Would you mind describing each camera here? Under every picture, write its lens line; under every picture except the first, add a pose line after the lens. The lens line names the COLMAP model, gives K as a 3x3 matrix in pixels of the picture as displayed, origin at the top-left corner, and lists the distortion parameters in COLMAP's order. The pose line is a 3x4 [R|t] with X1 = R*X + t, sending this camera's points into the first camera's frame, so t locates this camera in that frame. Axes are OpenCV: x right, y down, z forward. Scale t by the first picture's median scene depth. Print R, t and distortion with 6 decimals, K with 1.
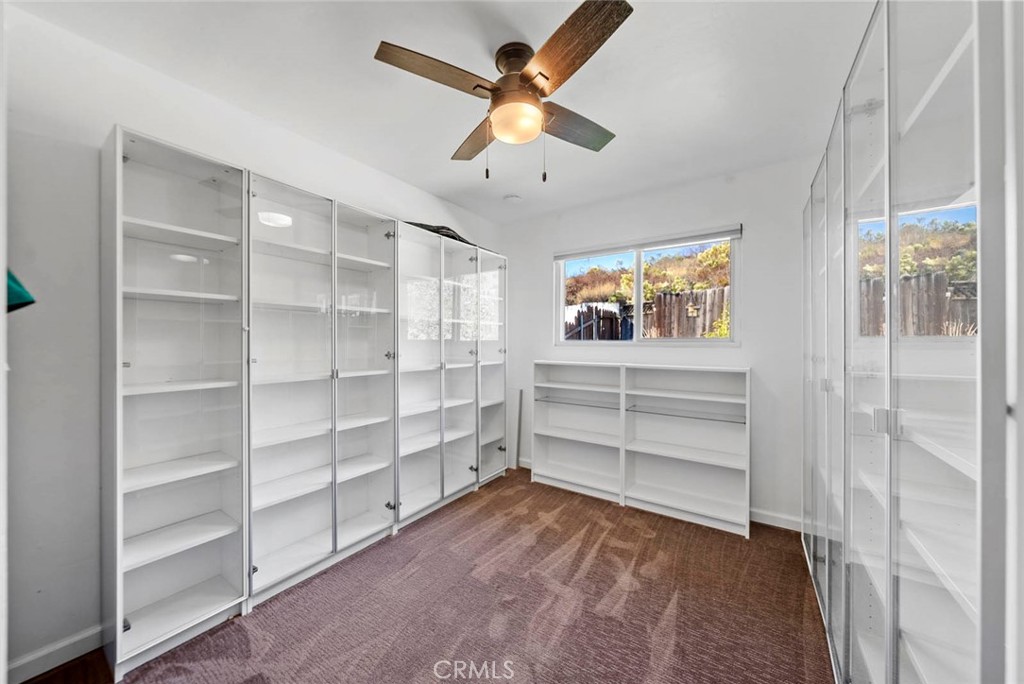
lens RADIAL K [[355.2, 0, 517.4], [0, 355.2, 342.9], [0, 0, 1]] dist [0.000216, 0.000077]
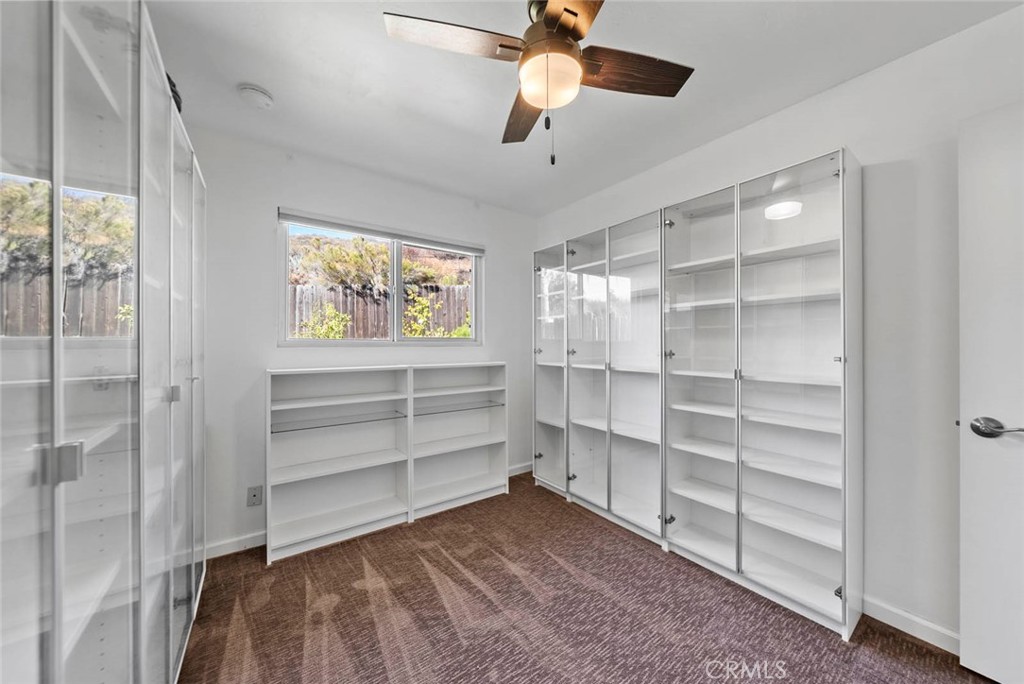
lens RADIAL K [[355.2, 0, 517.4], [0, 355.2, 342.9], [0, 0, 1]] dist [0.000216, 0.000077]
pose [[0.339505, -0.000176, 0.940604, -0.483500], [0.001892, 0.999998, -0.000496, 0.003417], [-0.940602, 0.001948, 0.339505, 0.459445]]
